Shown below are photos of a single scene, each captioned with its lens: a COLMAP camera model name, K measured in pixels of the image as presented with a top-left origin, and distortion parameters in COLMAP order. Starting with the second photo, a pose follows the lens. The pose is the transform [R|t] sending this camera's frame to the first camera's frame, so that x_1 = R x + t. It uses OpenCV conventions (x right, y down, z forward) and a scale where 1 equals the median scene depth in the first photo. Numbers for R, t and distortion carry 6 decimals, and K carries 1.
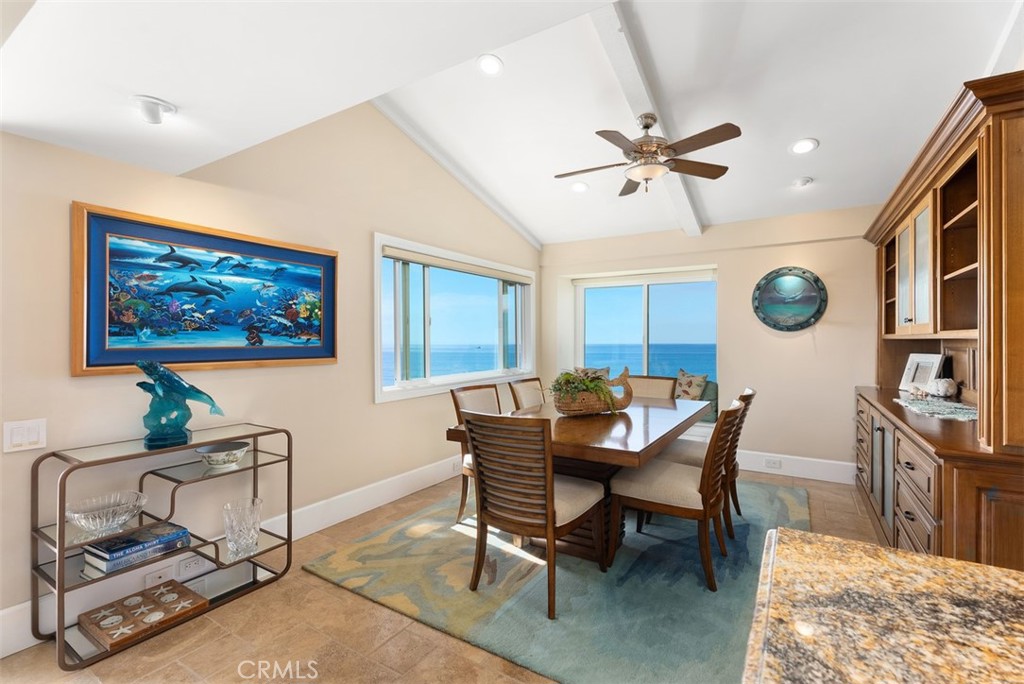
lens RADIAL K [[461.0, 0, 509.5], [0, 461.0, 336.9], [0, 0, 1]] dist [-0.001756, -0.000150]
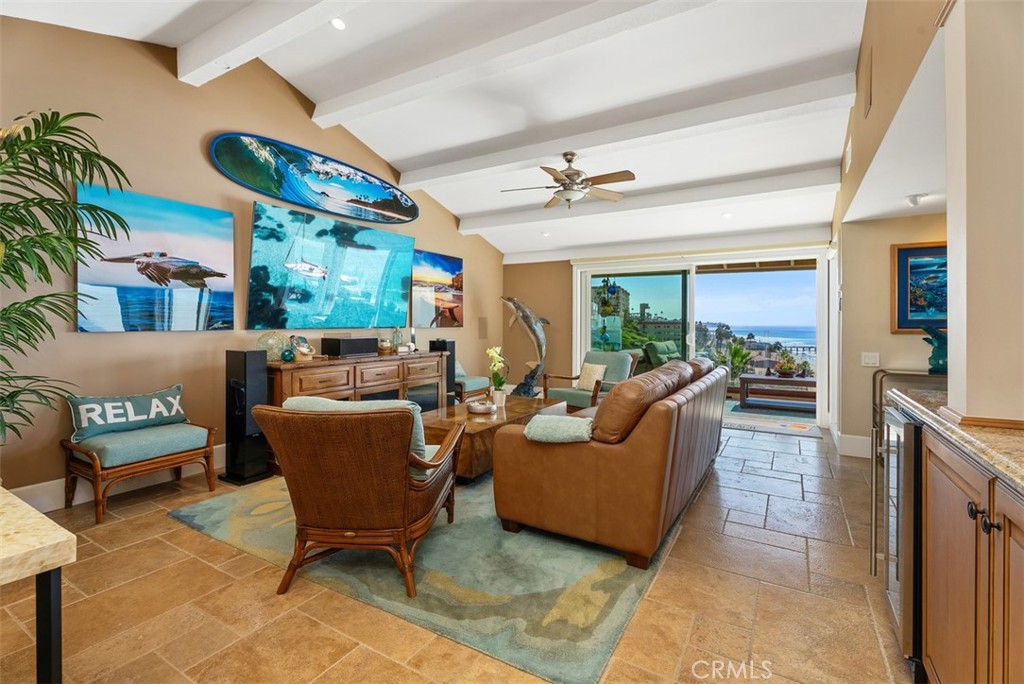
lens RADIAL K [[471.5, 0, 506.6], [0, 471.5, 324.3], [0, 0, 1]] dist [-0.003204, -0.000396]
pose [[0.009412, -0.004472, -0.999946, 0.990021], [0.000569, 0.999990, -0.004467, 0.052355], [0.999956, -0.000527, 0.009414, -0.628684]]
